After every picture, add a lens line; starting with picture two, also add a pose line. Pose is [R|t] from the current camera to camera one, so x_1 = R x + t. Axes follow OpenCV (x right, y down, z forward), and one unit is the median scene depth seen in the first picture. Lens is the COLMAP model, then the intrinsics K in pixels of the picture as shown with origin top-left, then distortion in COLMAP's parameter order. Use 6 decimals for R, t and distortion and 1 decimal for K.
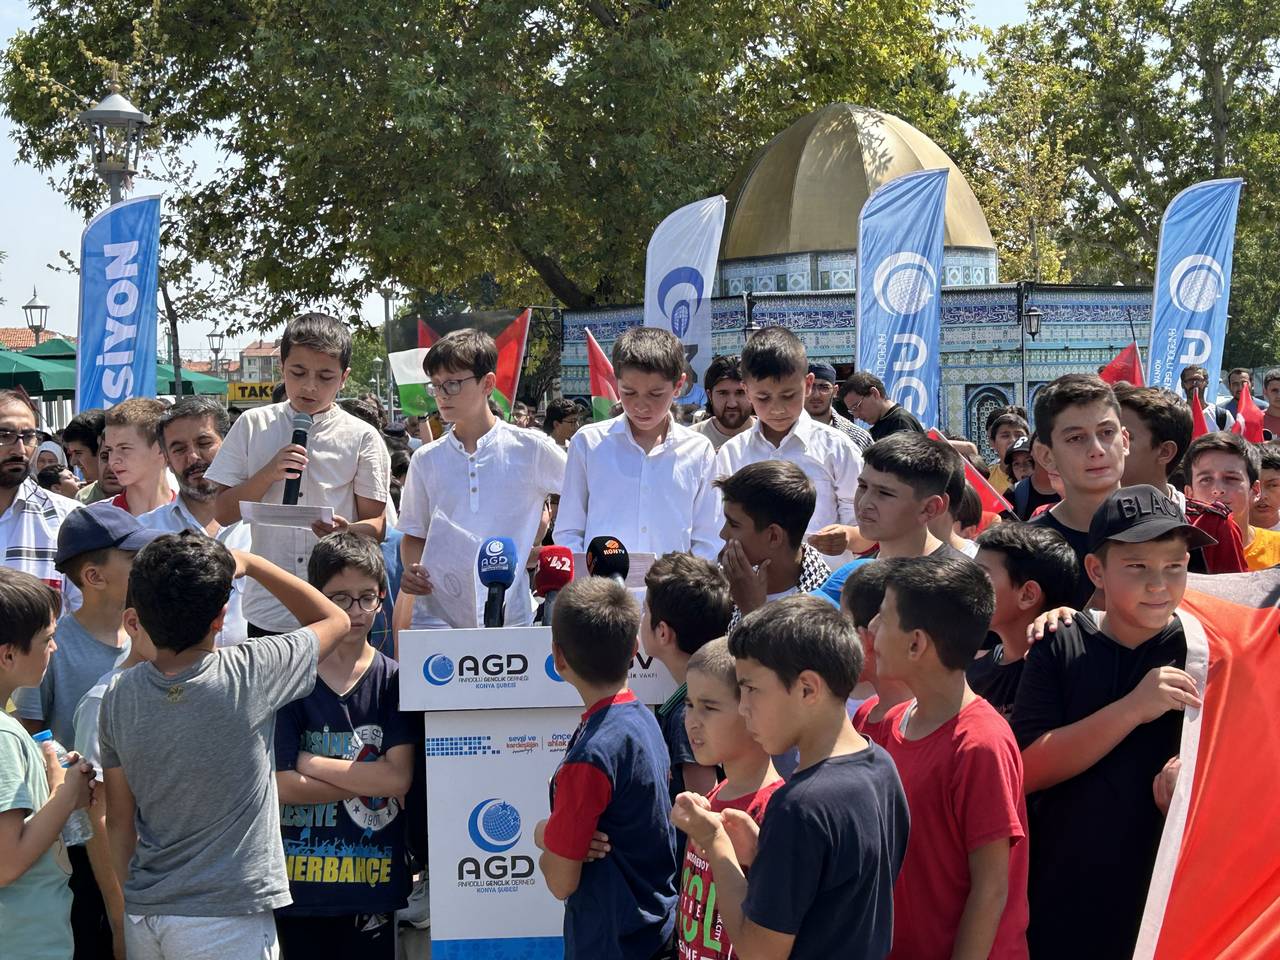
lens RADIAL K [[1926.5, 0, 644.2], [0, 1926.5, 475.8], [0, 0, 1]] dist [0.063190, 0.000000]
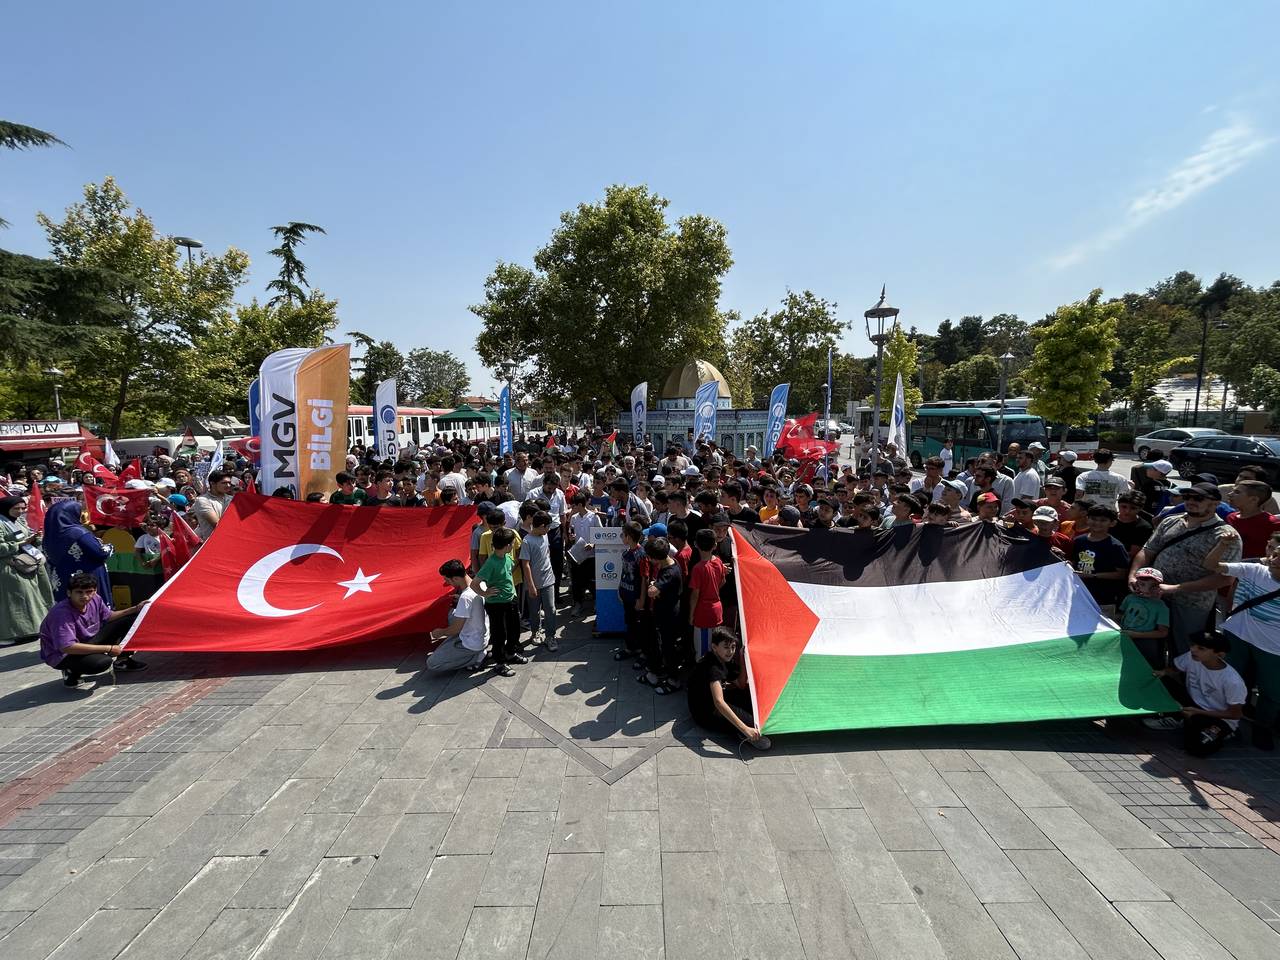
lens RADIAL K [[514.1, 0, 634.5], [0, 514.1, 492.2], [0, 0, 1]] dist [-0.003954, 0.000008]
pose [[0.999738, 0.021435, -0.007986, -0.001537], [-0.020454, 0.994011, 0.107349, -0.028524], [0.010240, -0.107158, 0.994189, -0.050964]]
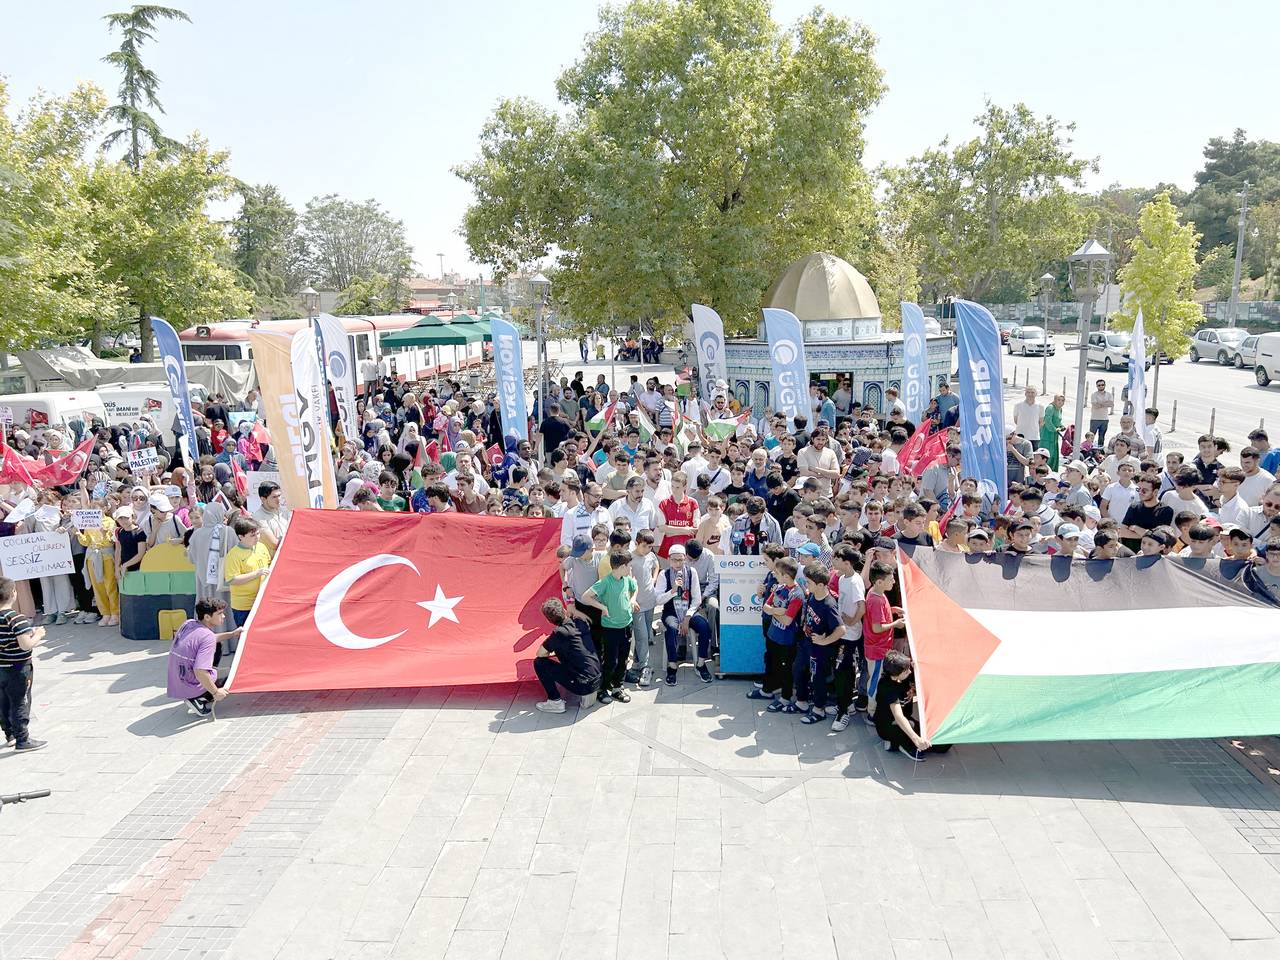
lens RADIAL K [[959.1, 0, 632.0], [0, 959.1, 475.5], [0, 0, 1]] dist [0.038886, -0.005938]
pose [[0.997058, 0.023787, -0.072861, -0.030709], [-0.013142, 0.989600, 0.143242, -0.076206], [0.075510, -0.141863, 0.987002, -0.207835]]
